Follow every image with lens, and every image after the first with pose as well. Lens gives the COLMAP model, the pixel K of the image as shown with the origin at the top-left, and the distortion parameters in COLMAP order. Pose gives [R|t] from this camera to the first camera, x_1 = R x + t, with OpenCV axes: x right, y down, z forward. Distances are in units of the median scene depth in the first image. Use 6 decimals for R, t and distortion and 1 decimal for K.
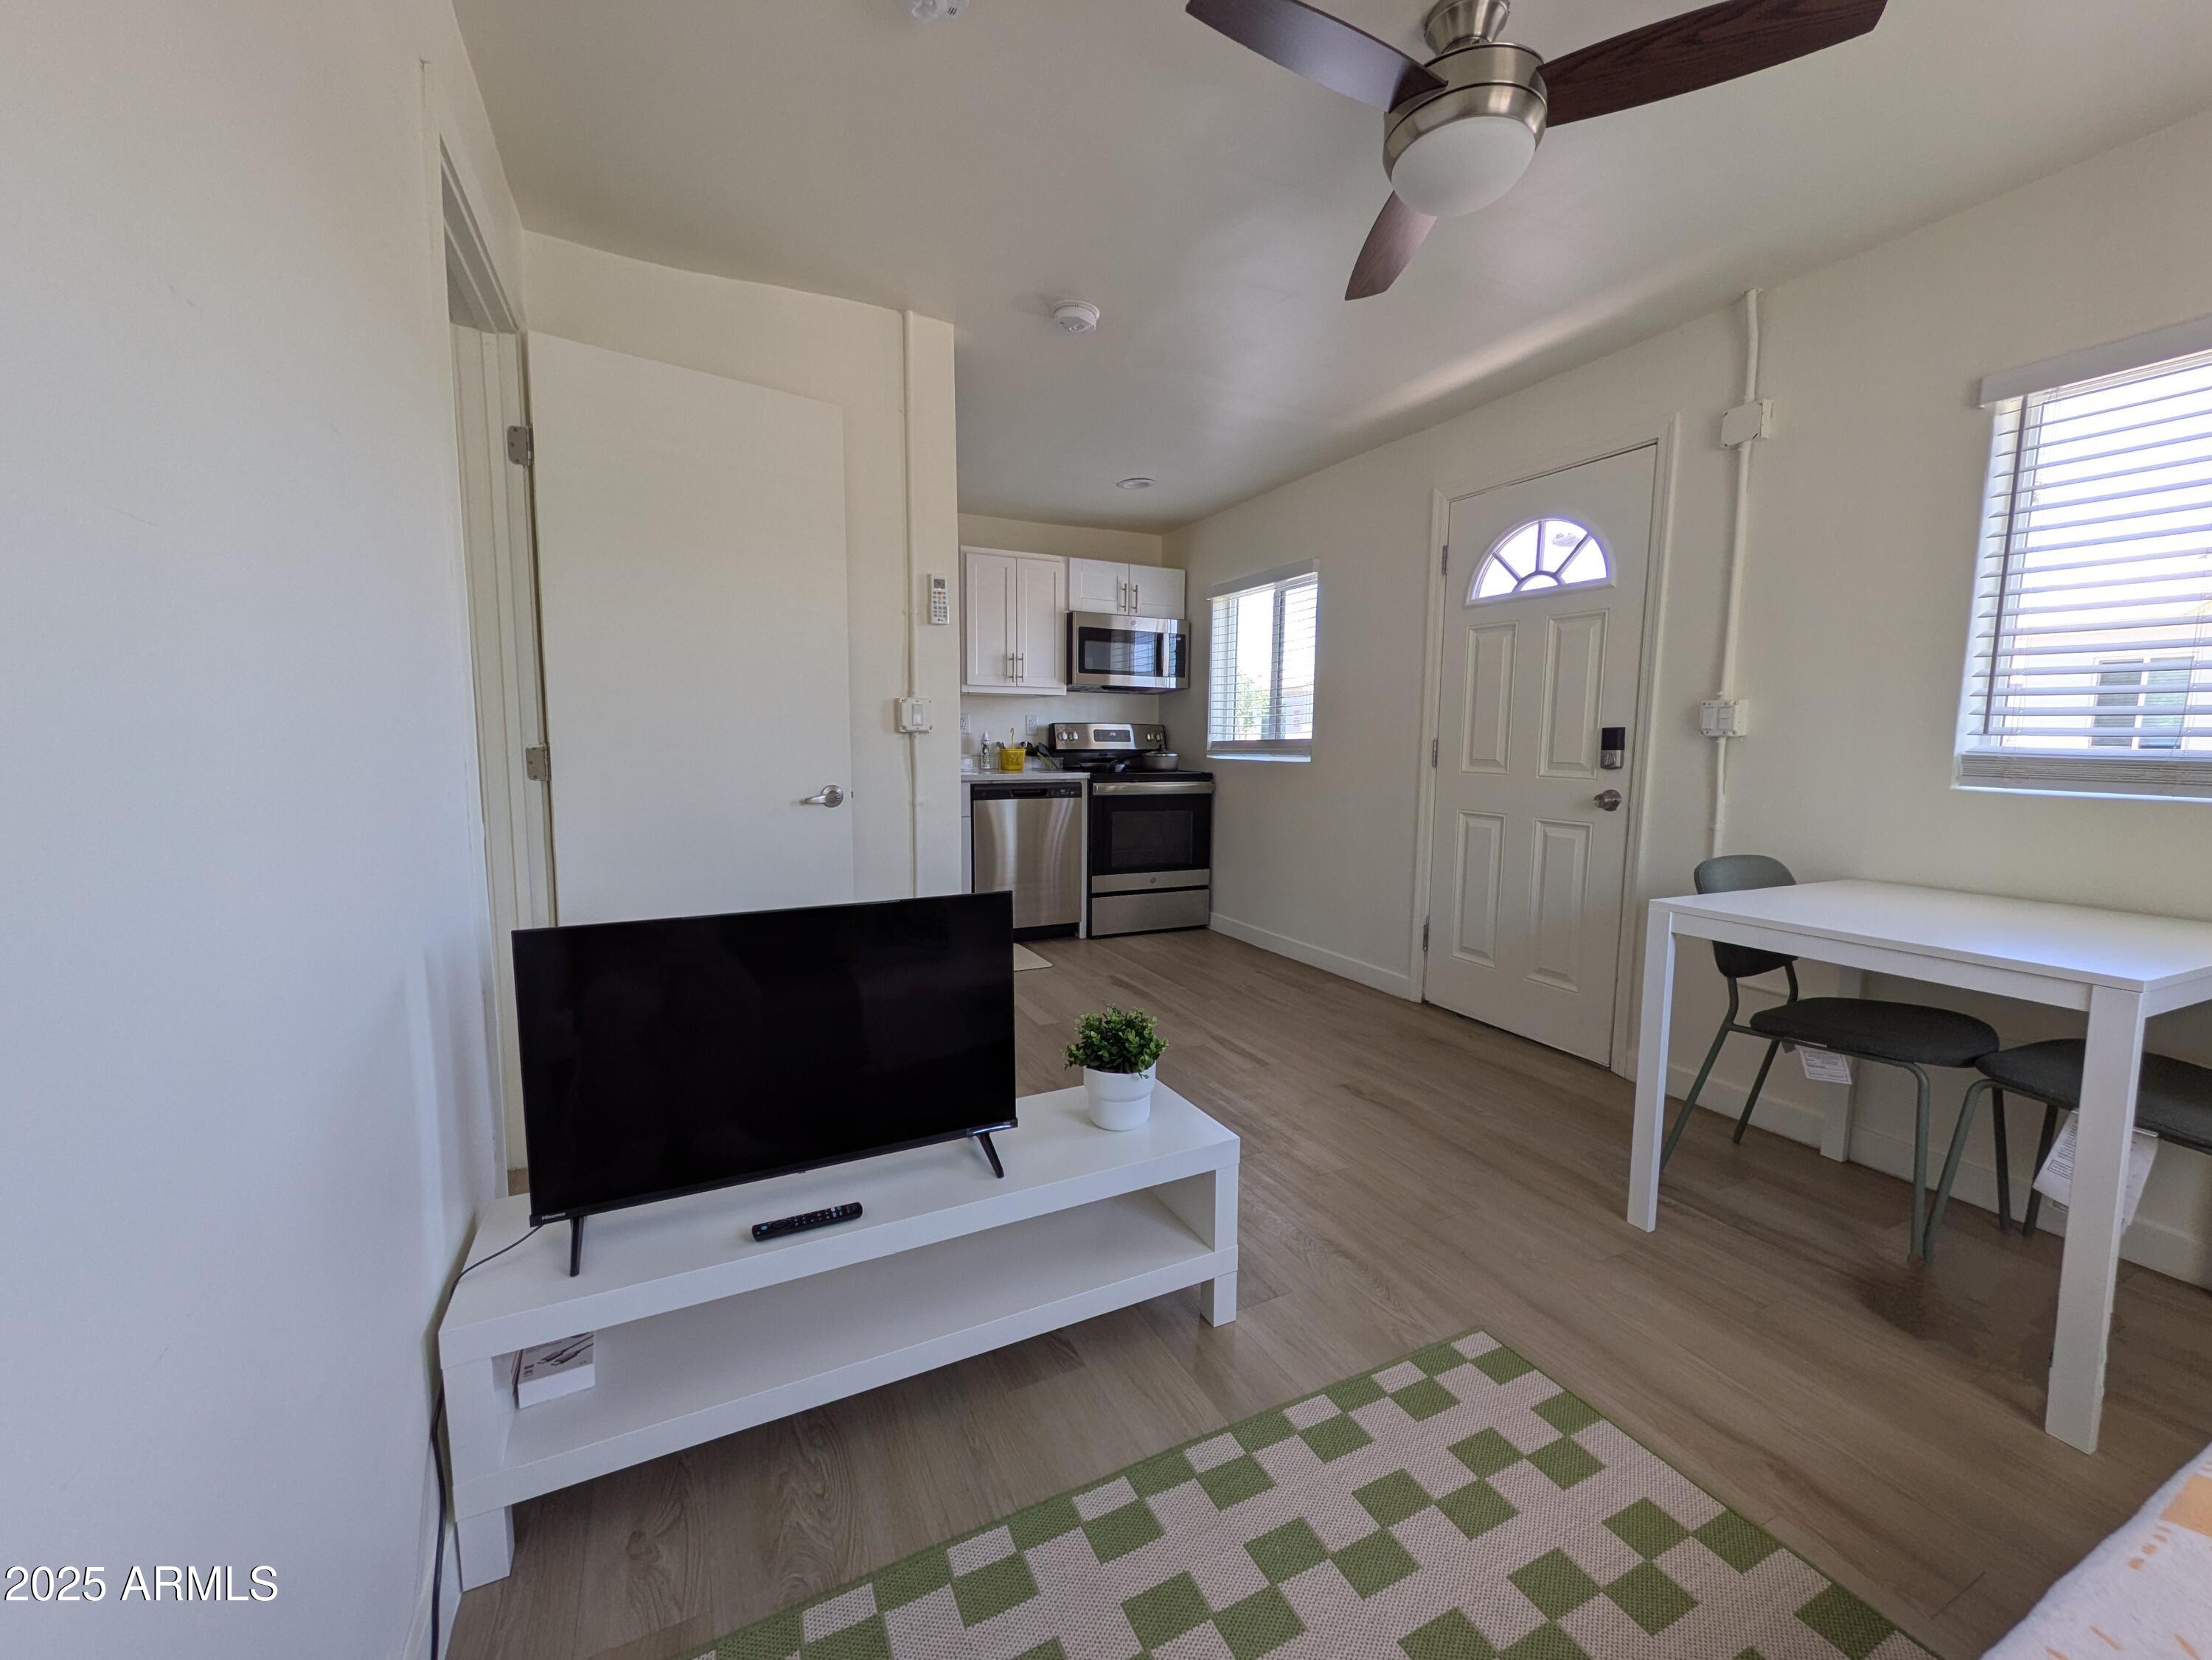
lens RADIAL K [[876.3, 0, 1106.0], [0, 876.3, 830.0], [0, 0, 1]] dist [0.001105, -0.000461]
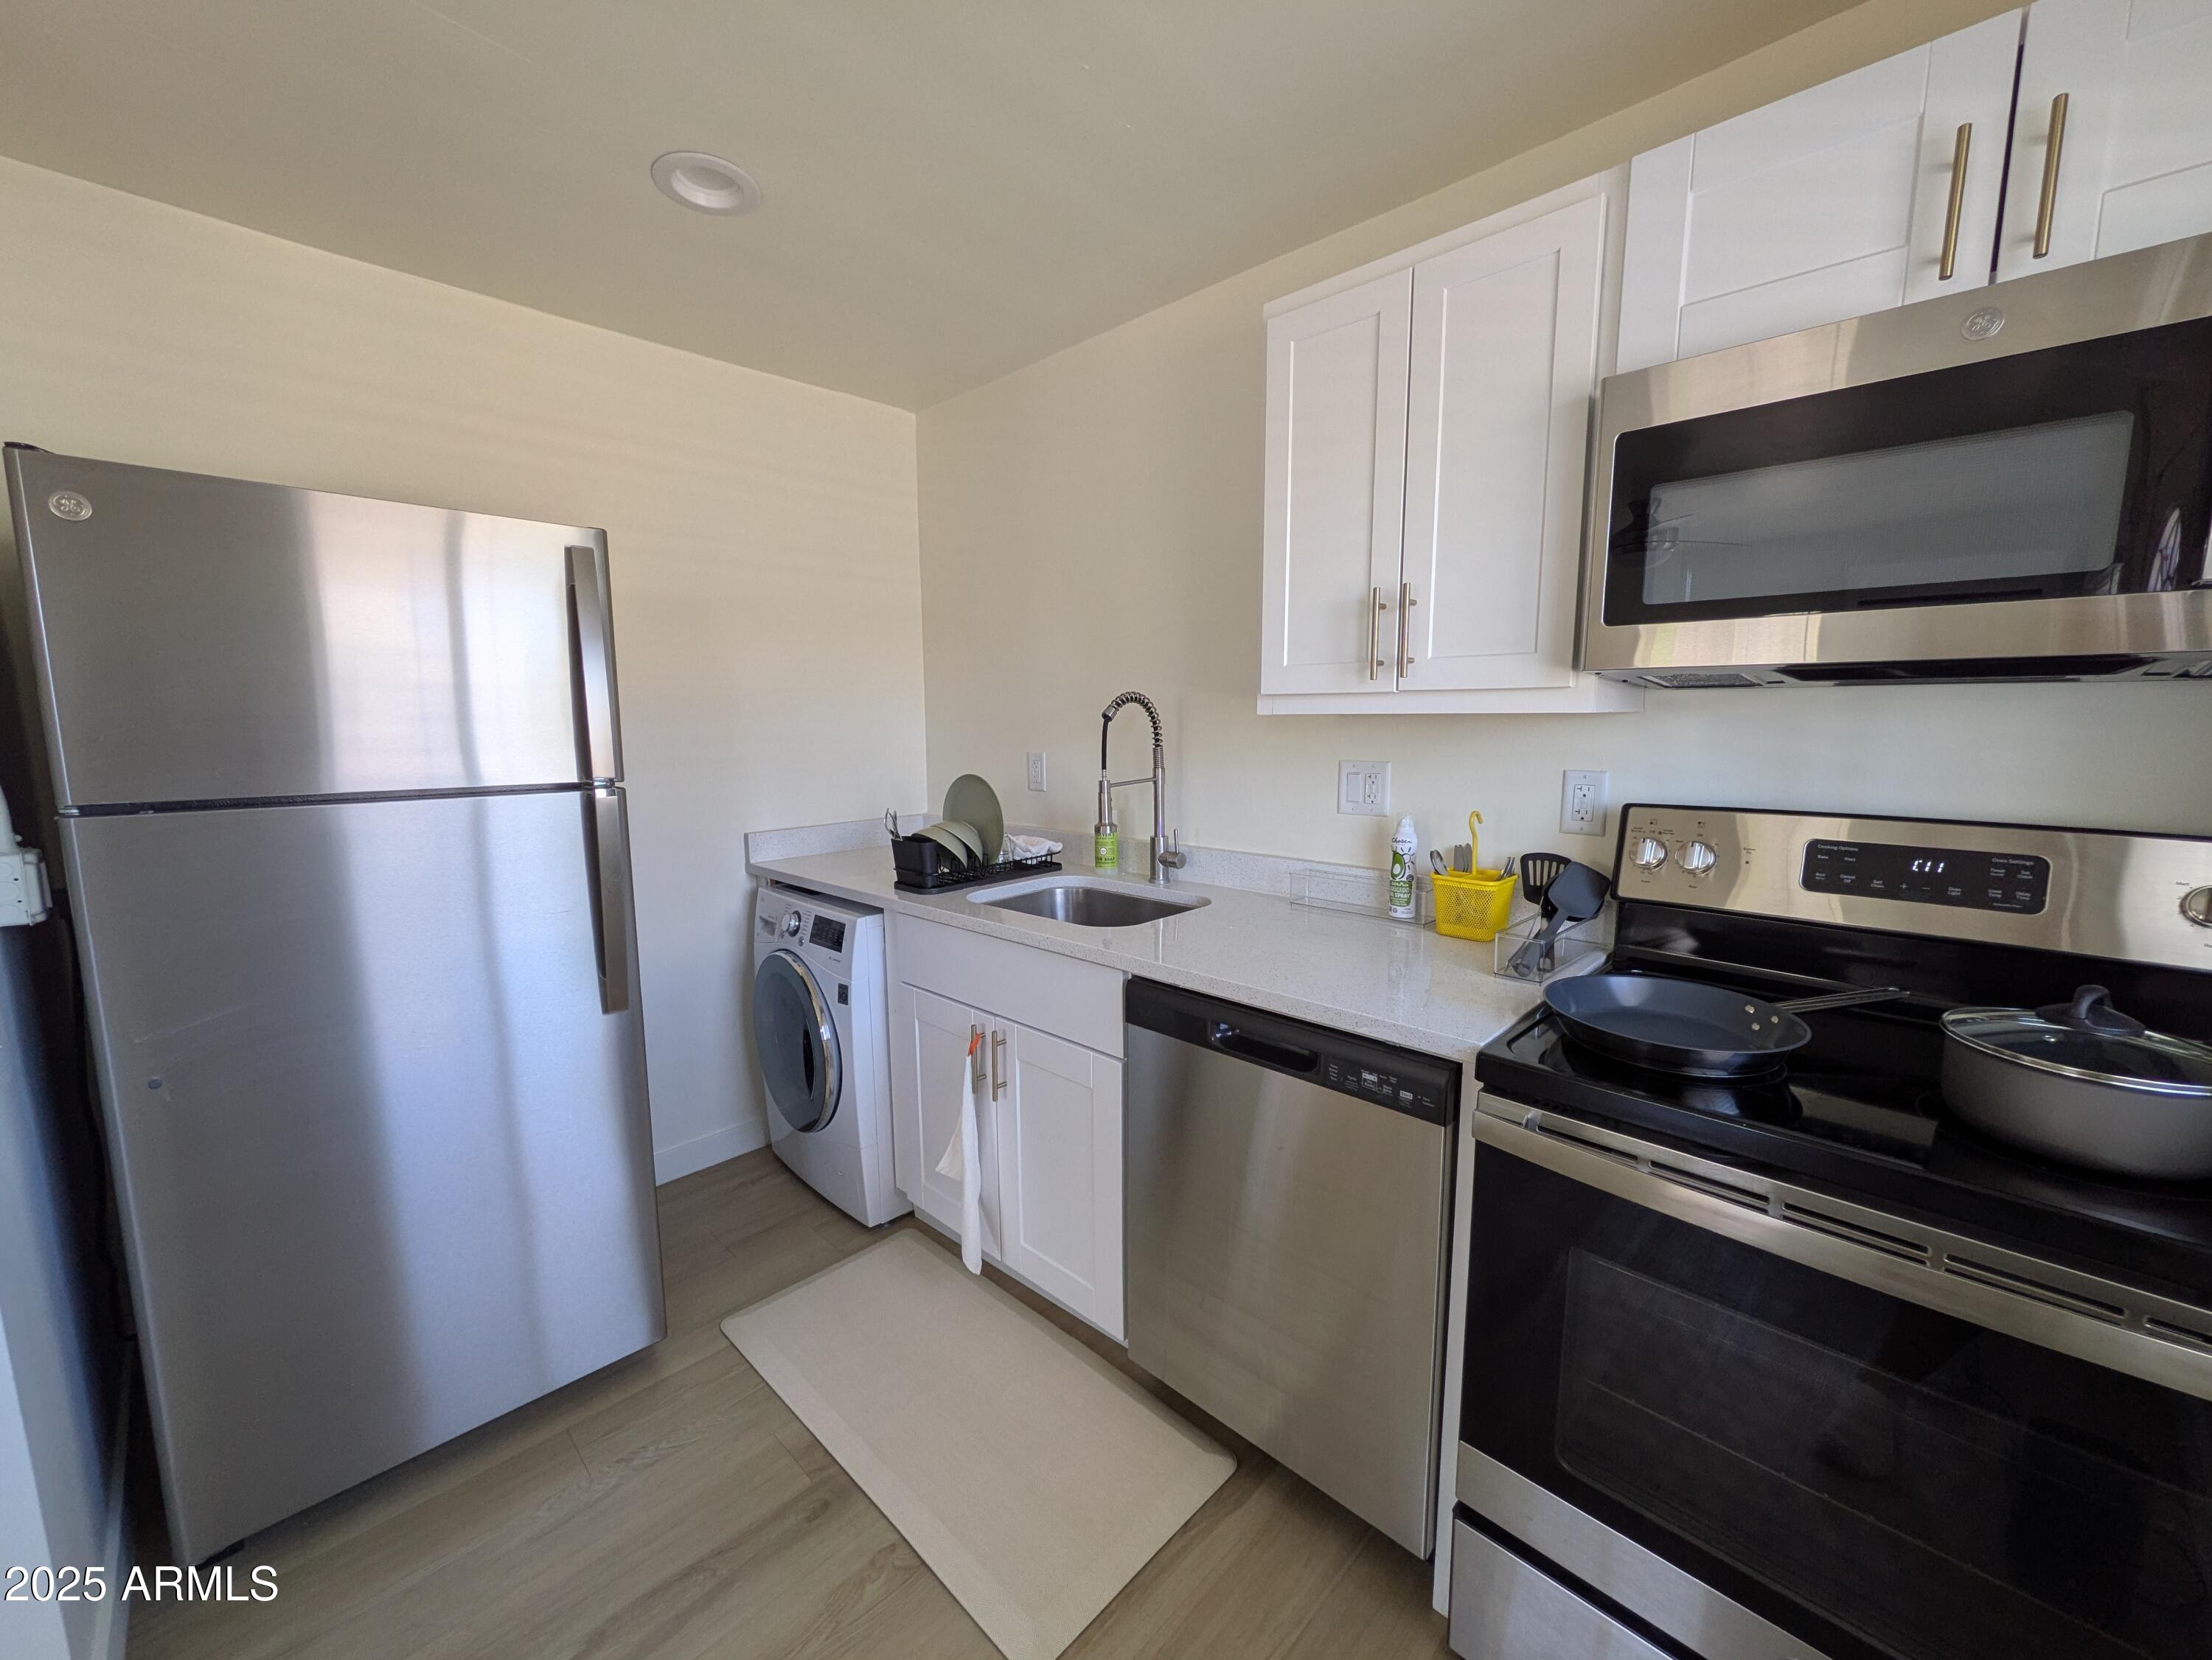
lens RADIAL K [[876.3, 0, 1106.0], [0, 876.3, 830.0], [0, 0, 1]] dist [0.001105, -0.000461]
pose [[0.334457, 0.114453, -0.935435, 0.169909], [-0.085407, 0.992195, 0.090861, -0.139002], [0.938533, 0.049504, 0.341621, 0.825953]]
